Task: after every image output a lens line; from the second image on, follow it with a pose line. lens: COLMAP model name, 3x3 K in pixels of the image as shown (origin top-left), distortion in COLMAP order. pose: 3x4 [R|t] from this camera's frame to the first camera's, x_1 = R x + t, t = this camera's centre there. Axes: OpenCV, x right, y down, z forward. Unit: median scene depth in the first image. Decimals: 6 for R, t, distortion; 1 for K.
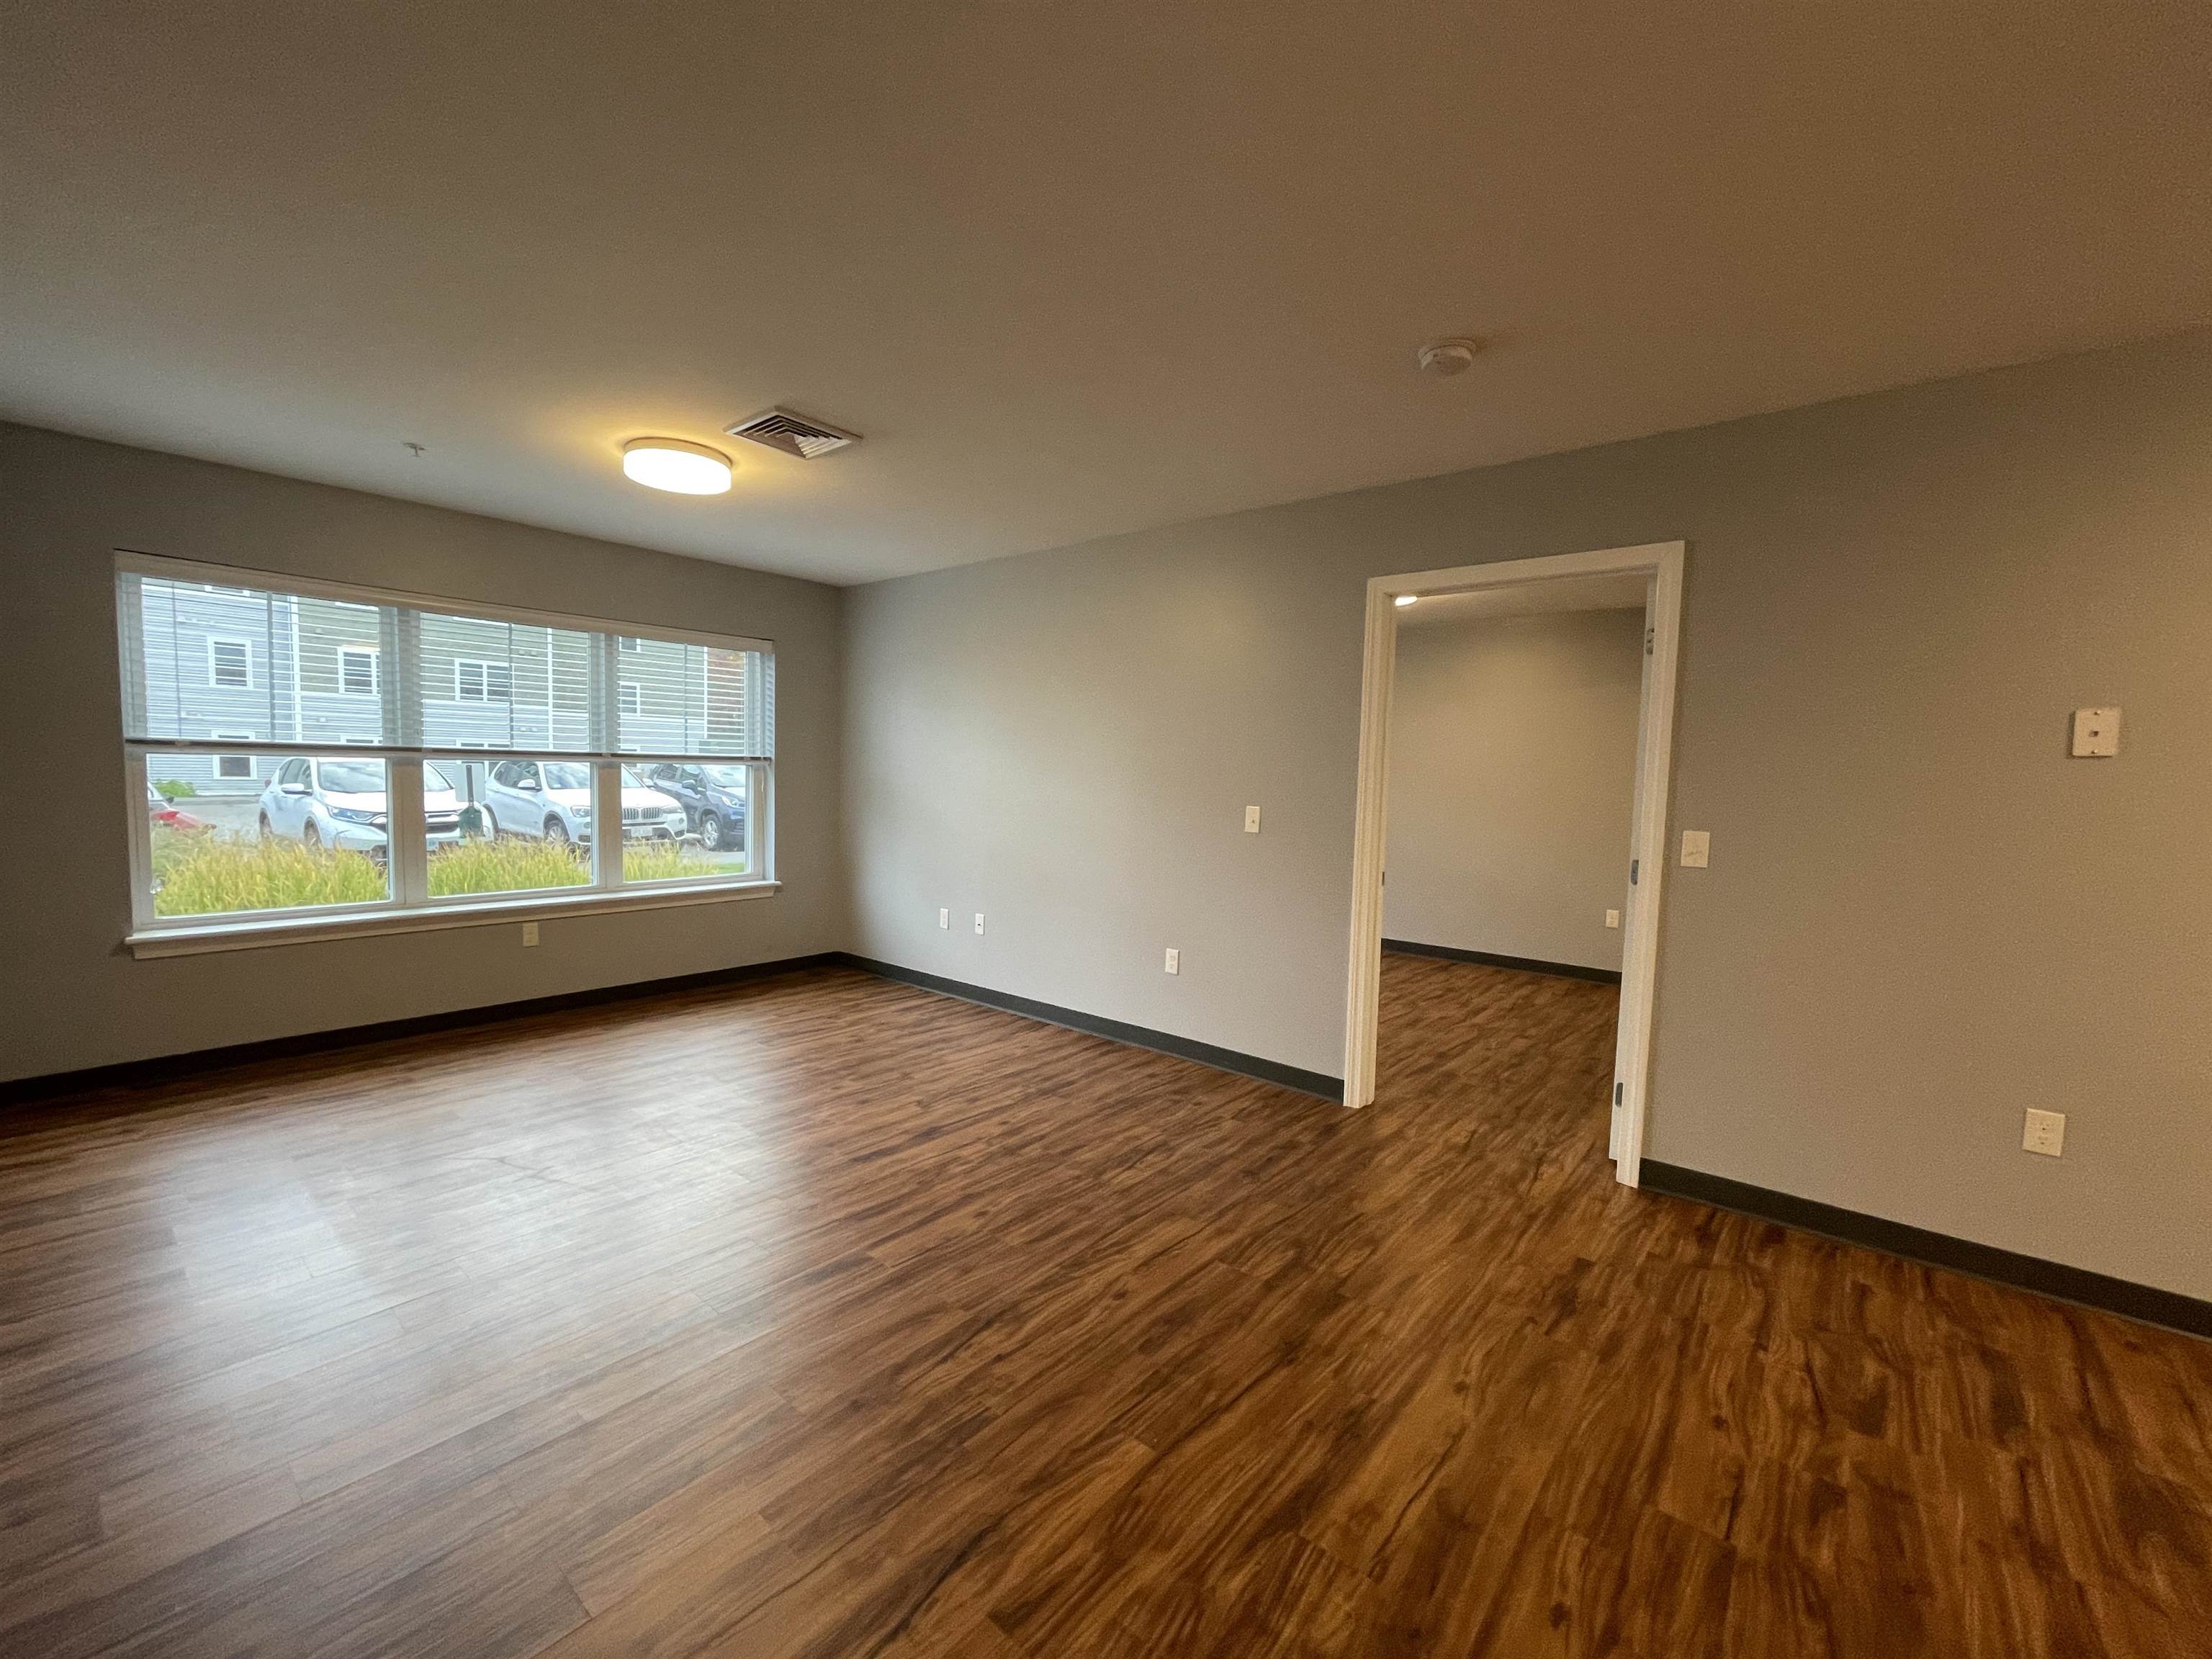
lens RADIAL K [[896.9, 0, 1106.4], [0, 896.9, 830.1], [0, 0, 1]] dist [-0.003067, 0.001000]
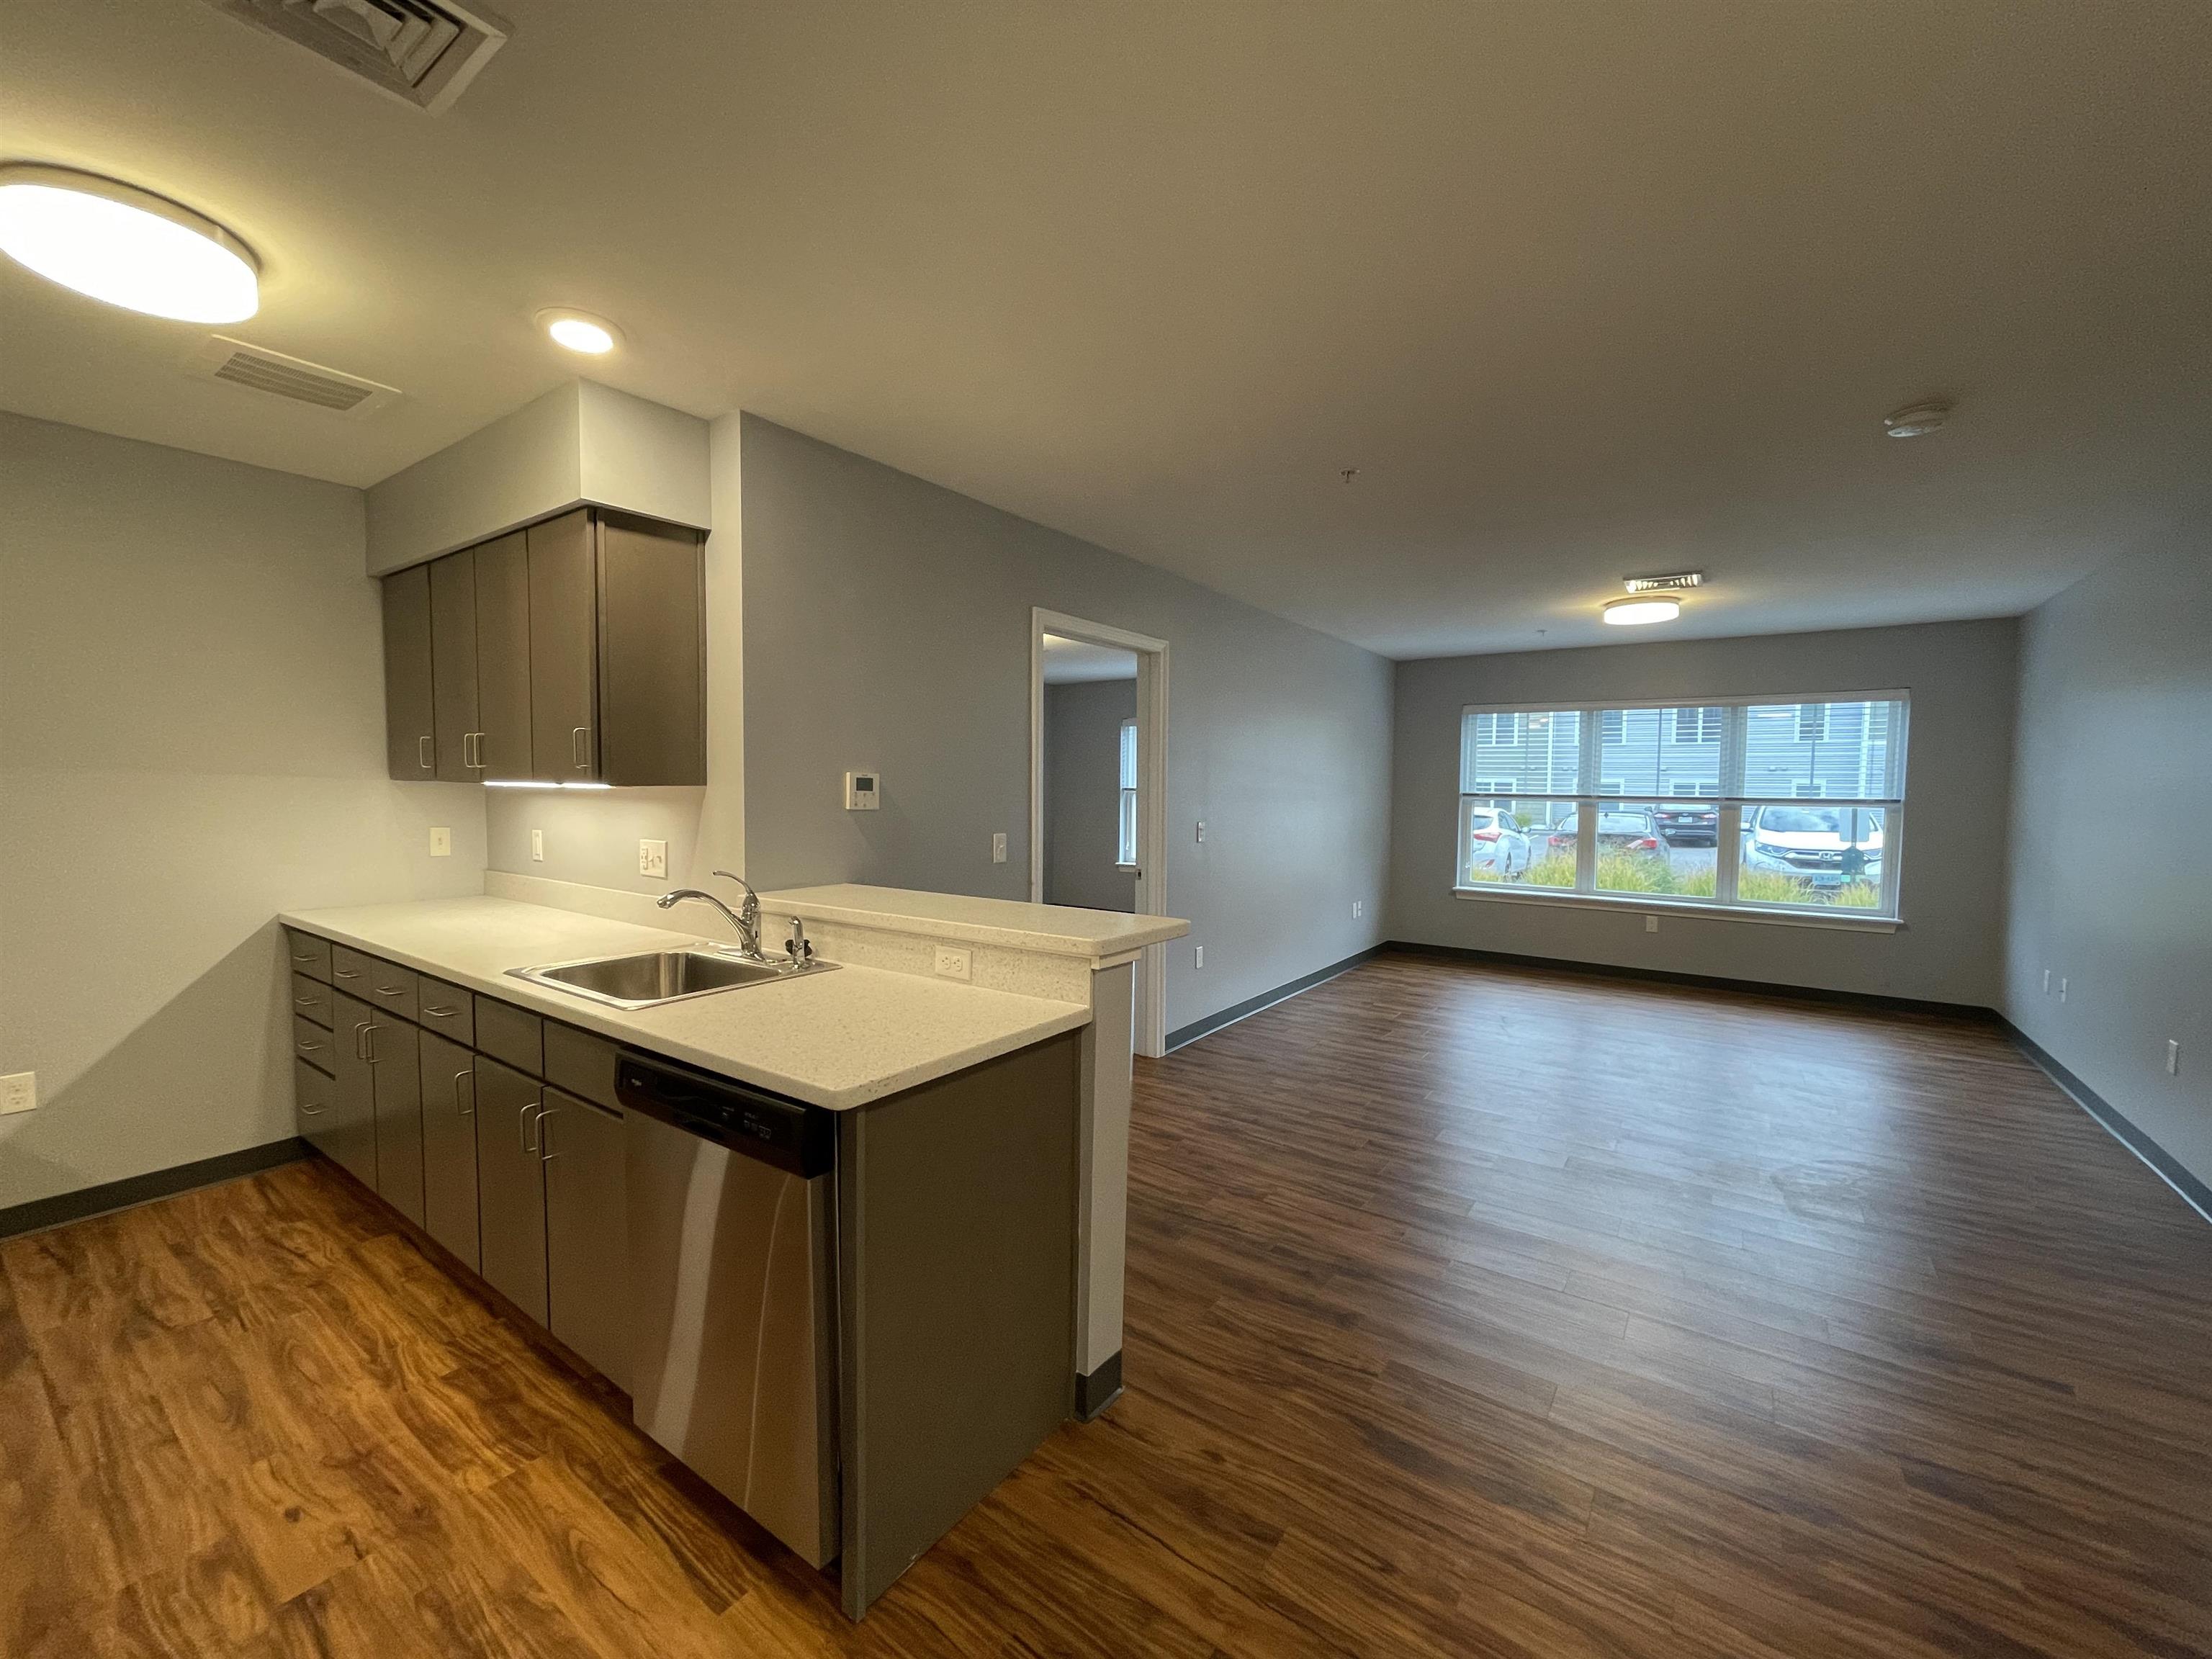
lens RADIAL K [[896.9, 0, 1097.5], [0, 896.9, 833.2], [0, 0, 1]] dist [-0.003067, 0.001000]
pose [[0.075947, 0.030178, -0.996655, 0.905220], [-0.076358, 0.996783, 0.024363, 0.005149], [0.994184, 0.074252, 0.078007, -0.008663]]
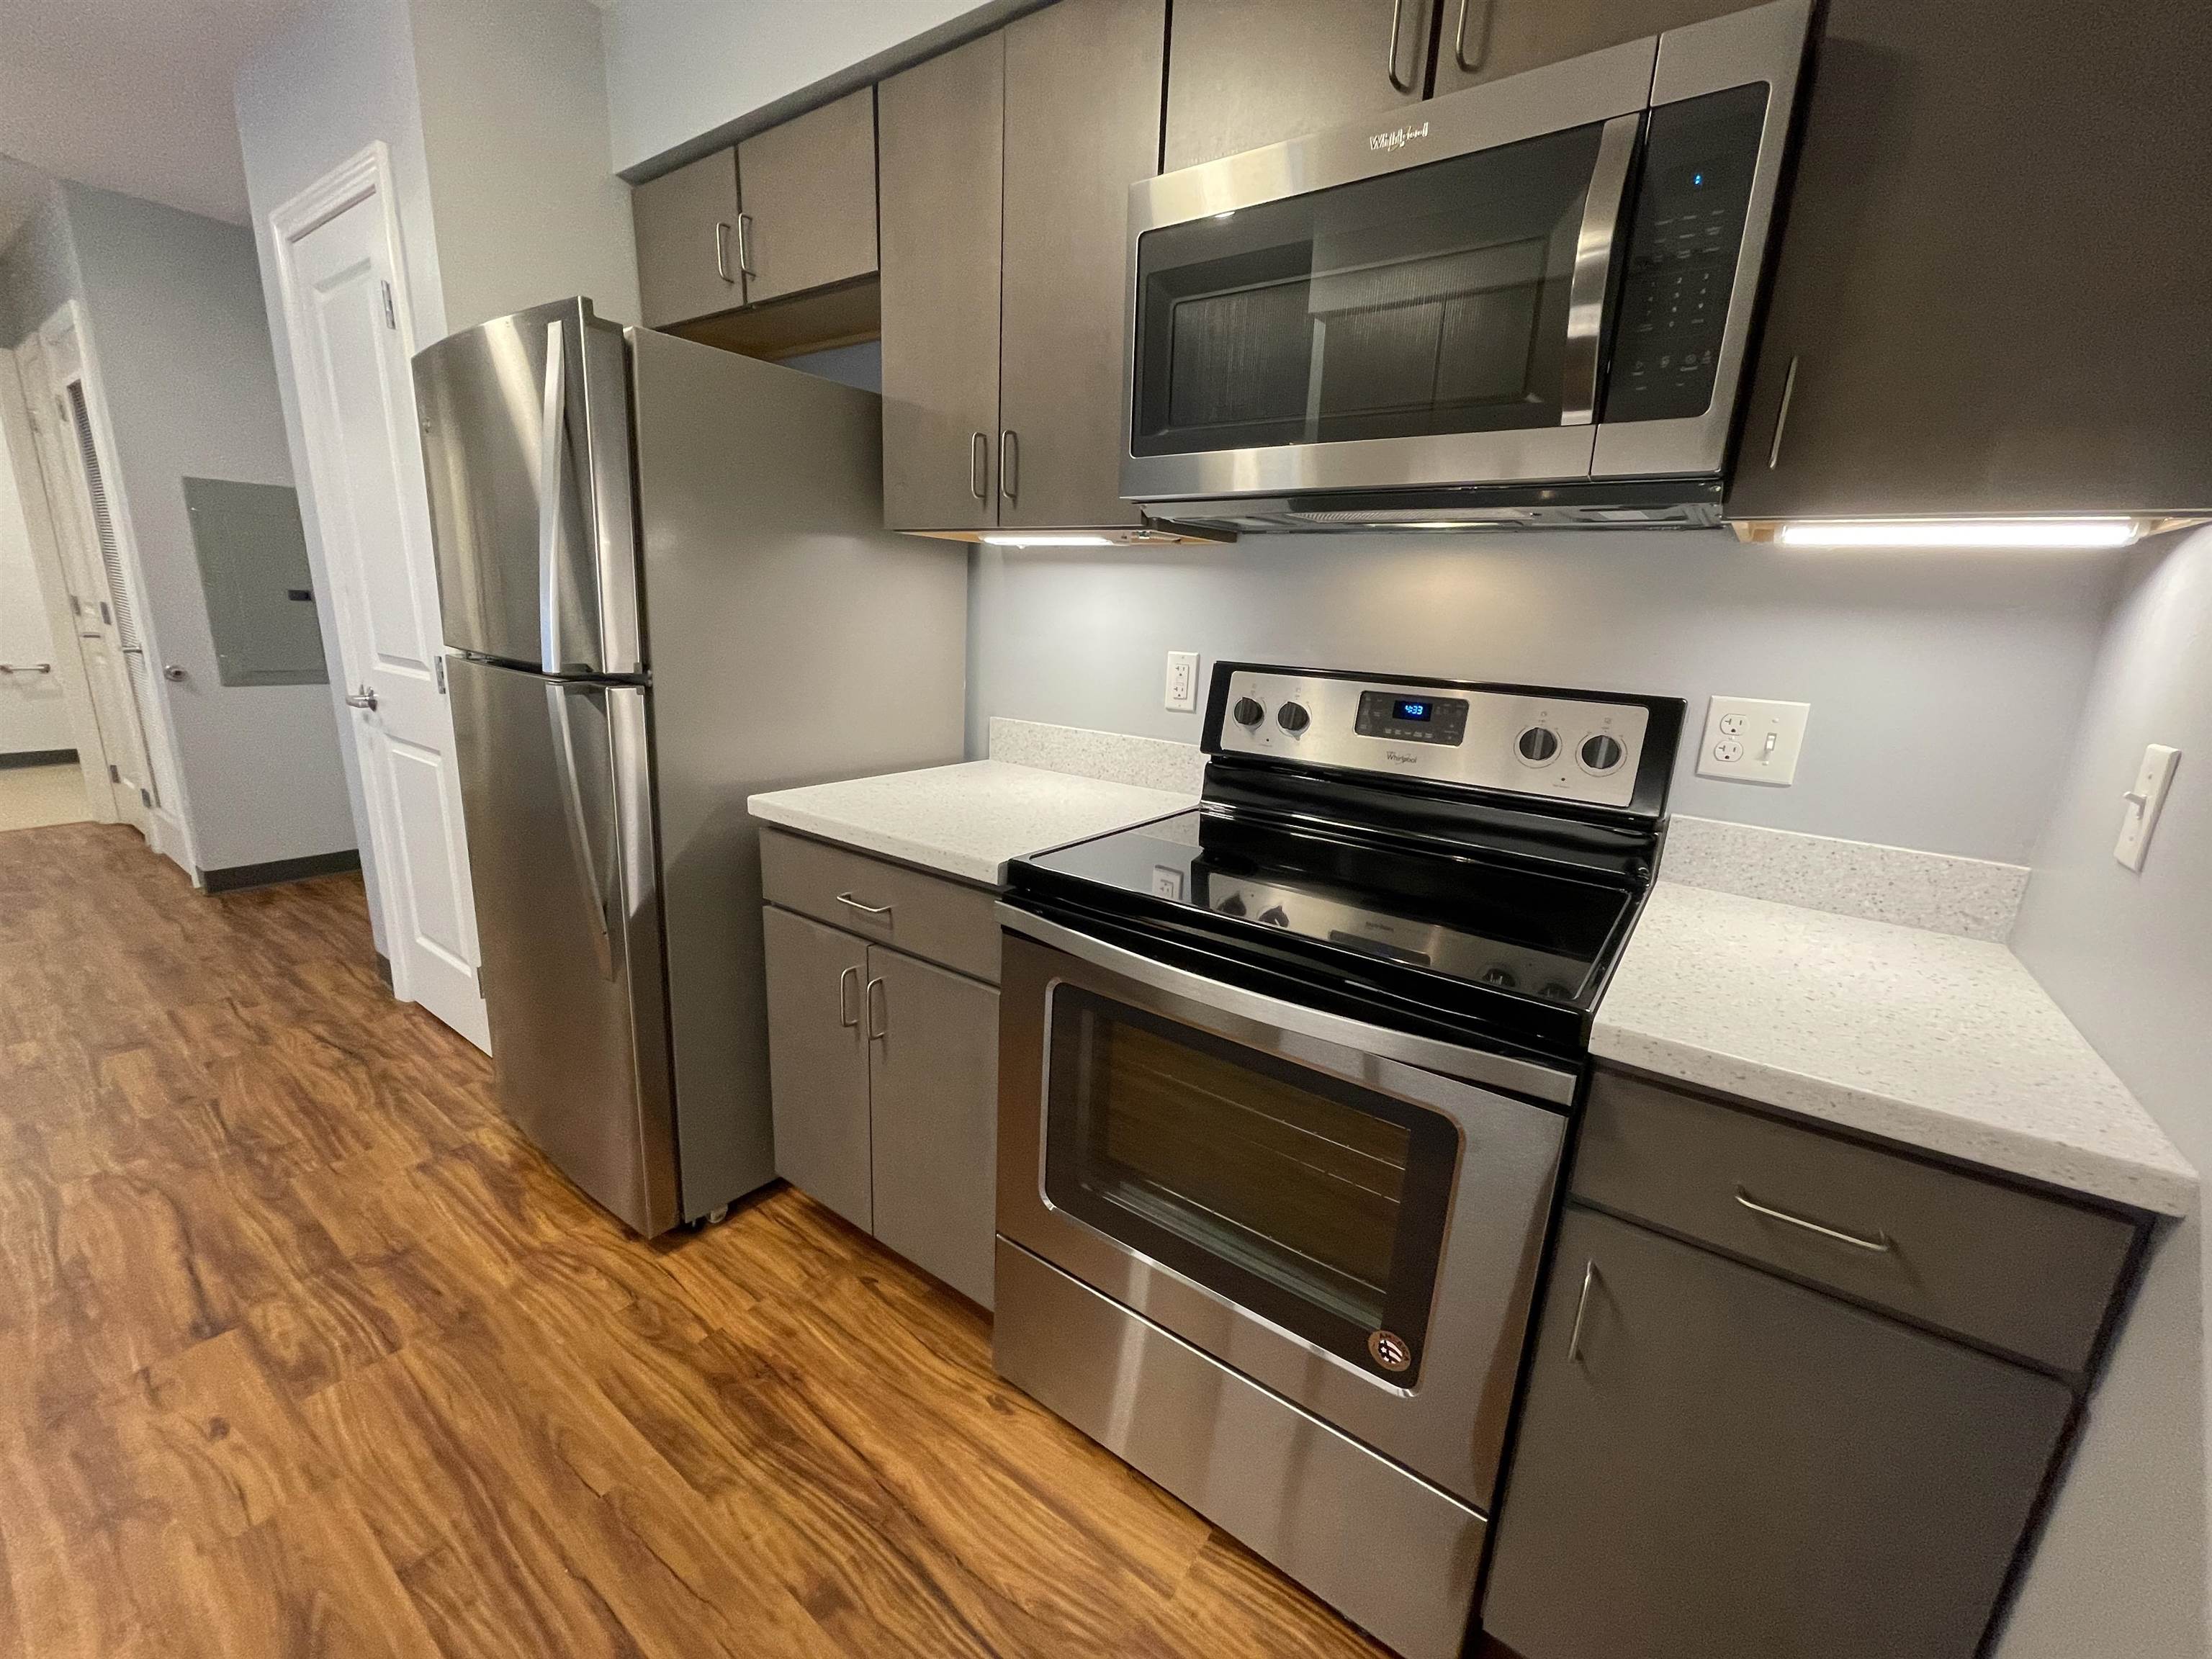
lens RADIAL K [[896.9, 0, 1094.6], [0, 896.9, 828.3], [0, 0, 1]] dist [-0.003067, 0.001000]
pose [[-0.067494, -0.264759, 0.961950, 0.089433], [0.023564, 0.963456, 0.266827, 0.076361], [-0.997441, 0.040677, -0.058789, -0.725525]]
